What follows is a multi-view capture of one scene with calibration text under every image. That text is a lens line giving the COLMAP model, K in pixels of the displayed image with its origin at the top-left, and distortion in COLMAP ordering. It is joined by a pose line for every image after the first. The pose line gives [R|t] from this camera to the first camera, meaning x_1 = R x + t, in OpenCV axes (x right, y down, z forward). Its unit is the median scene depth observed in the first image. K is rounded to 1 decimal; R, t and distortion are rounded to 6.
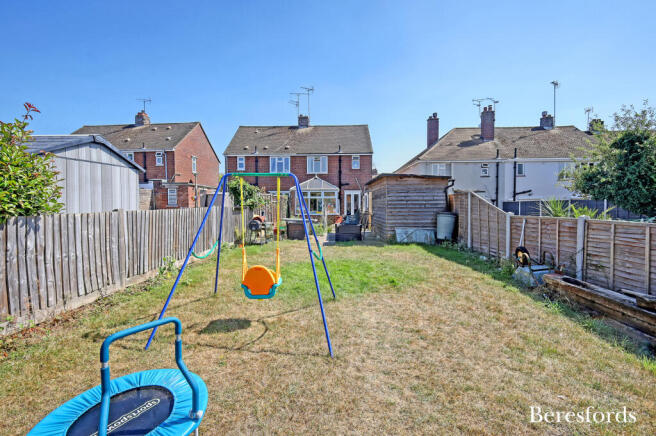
lens RADIAL K [[293.2, 0, 328.0], [0, 293.2, 218.0], [0, 0, 1]] dist [-0.000522, 0.000008]
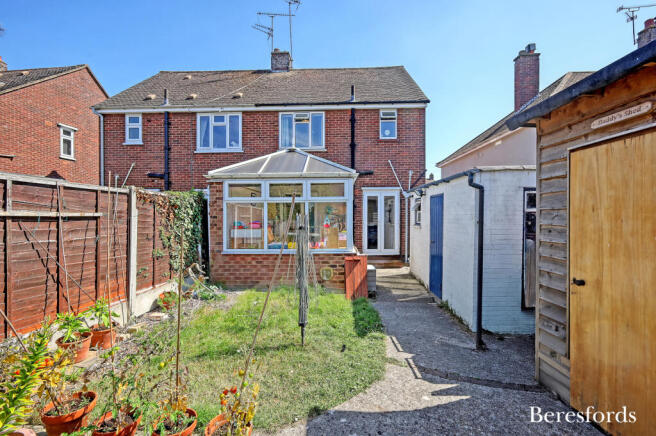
lens RADIAL K [[293.2, 0, 328.0], [0, 293.2, 218.0], [0, 0, 1]] dist [-0.000522, 0.000008]
pose [[0.999960, -0.001908, -0.008697, 0.006481], [0.001581, 0.999298, -0.037442, -0.031381], [0.008762, 0.037427, 0.999261, 0.553642]]
